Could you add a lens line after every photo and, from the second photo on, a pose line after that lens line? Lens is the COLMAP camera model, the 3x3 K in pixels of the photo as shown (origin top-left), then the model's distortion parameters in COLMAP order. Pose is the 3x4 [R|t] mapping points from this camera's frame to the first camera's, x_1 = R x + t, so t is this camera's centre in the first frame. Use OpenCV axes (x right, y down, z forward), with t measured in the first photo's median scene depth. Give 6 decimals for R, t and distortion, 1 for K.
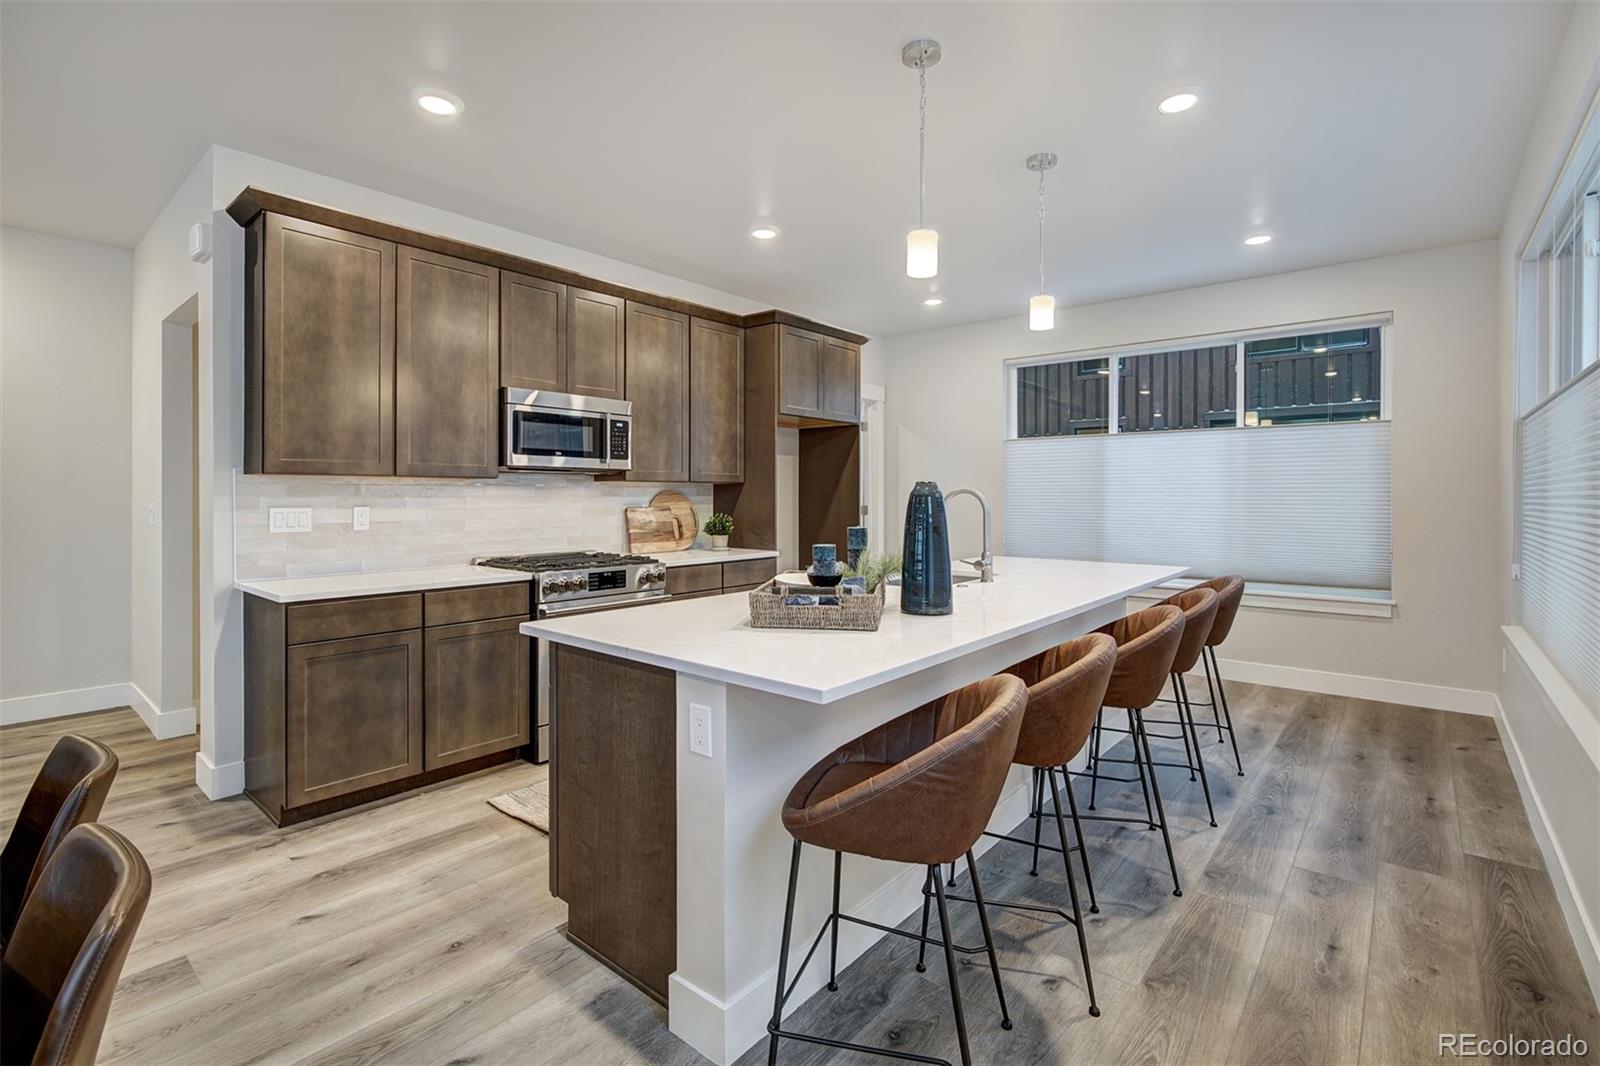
lens RADIAL K [[734.6, 0, 789.9], [0, 734.6, 495.8], [0, 0, 1]] dist [-0.001726, -0.000189]
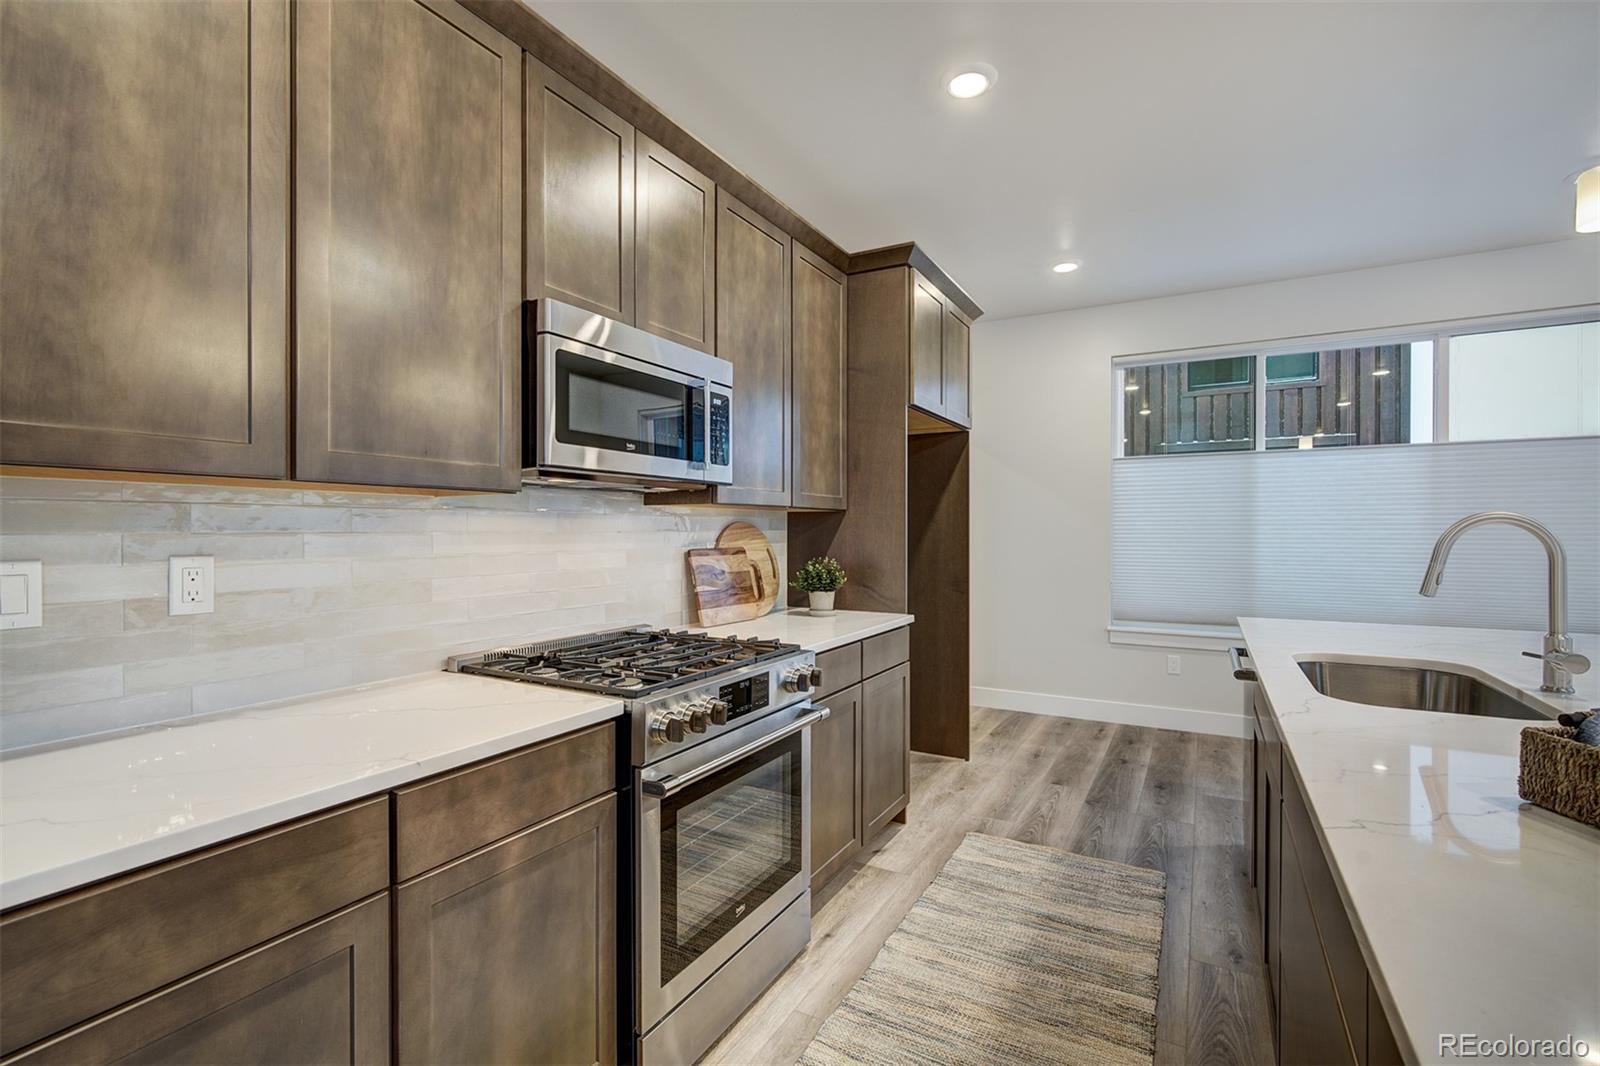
lens RADIAL K [[718.1, 0, 800.0], [0, 718.1, 533.0], [0, 0, 1]] dist [-0.001660, 0.000424]
pose [[0.980688, -0.002641, 0.195560, -0.313982], [0.001952, 0.999991, 0.003716, 0.000608], [-0.195568, -0.003262, 0.980685, 0.516251]]
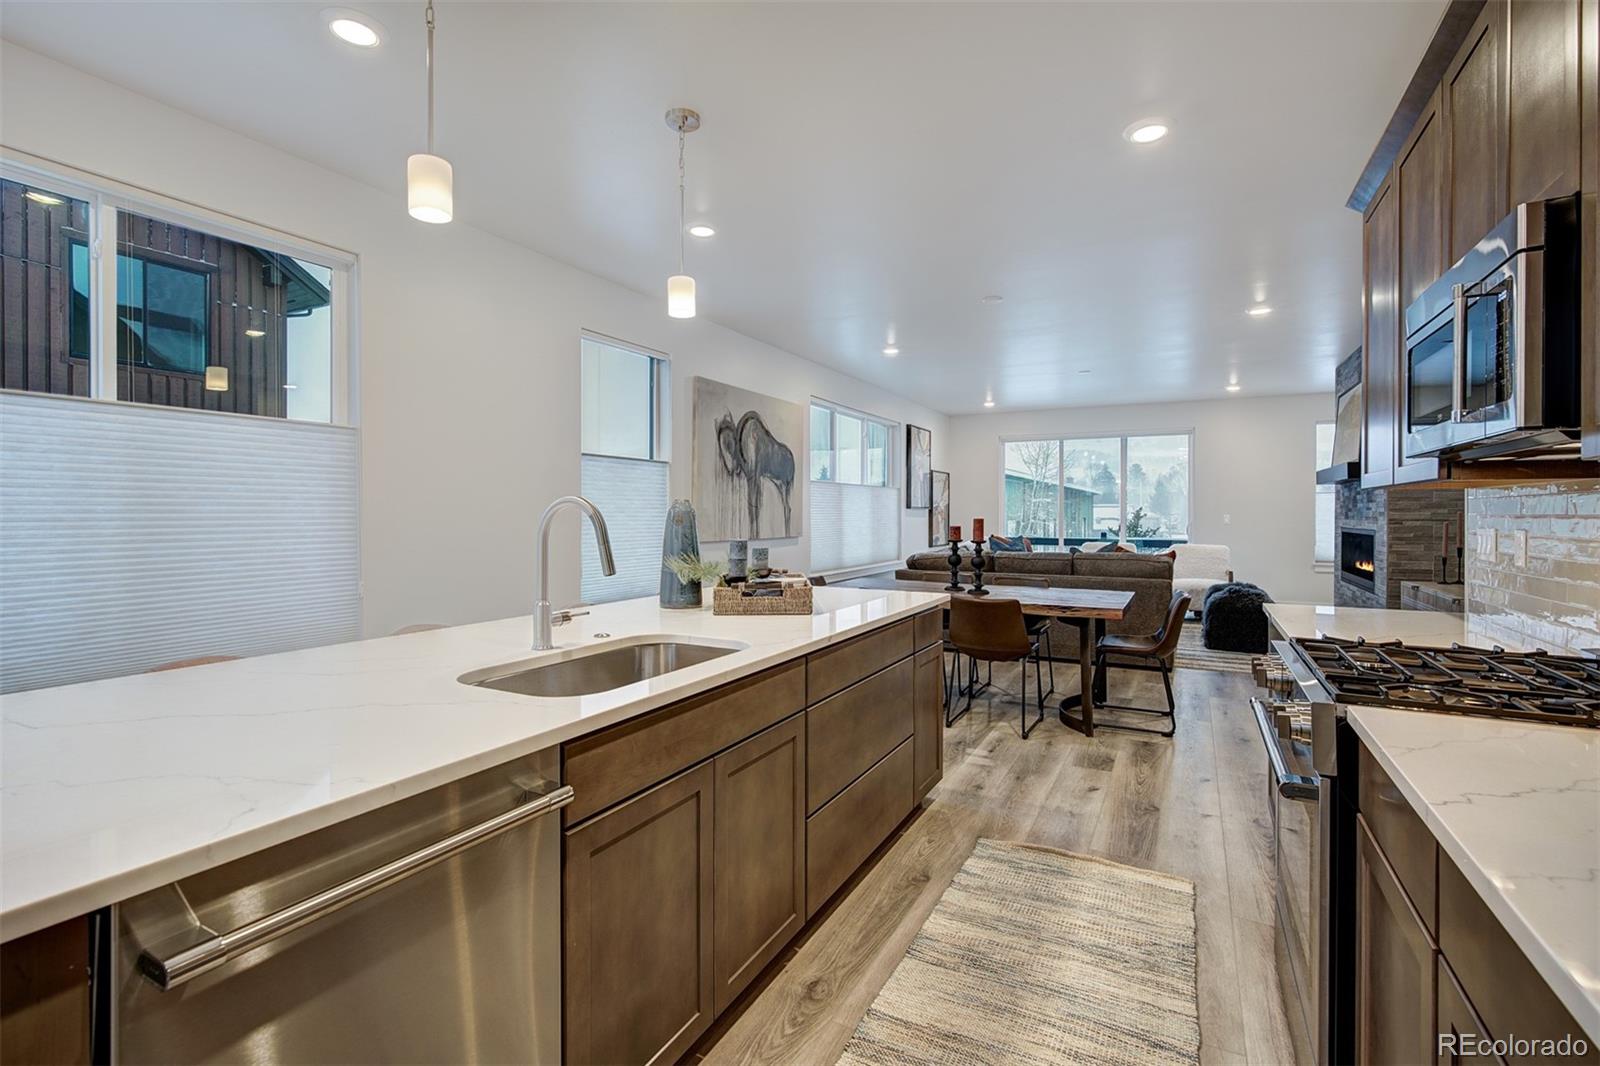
lens RADIAL K [[730.4, 0, 797.8], [0, 730.4, 511.7], [0, 0, 1]] dist [-0.001314, 0.000069]
pose [[-0.977280, -0.000659, -0.211954, 0.162647], [-0.000743, 1.000000, 0.000314, -0.001740], [0.211953, 0.000464, -0.977280, 1.422164]]
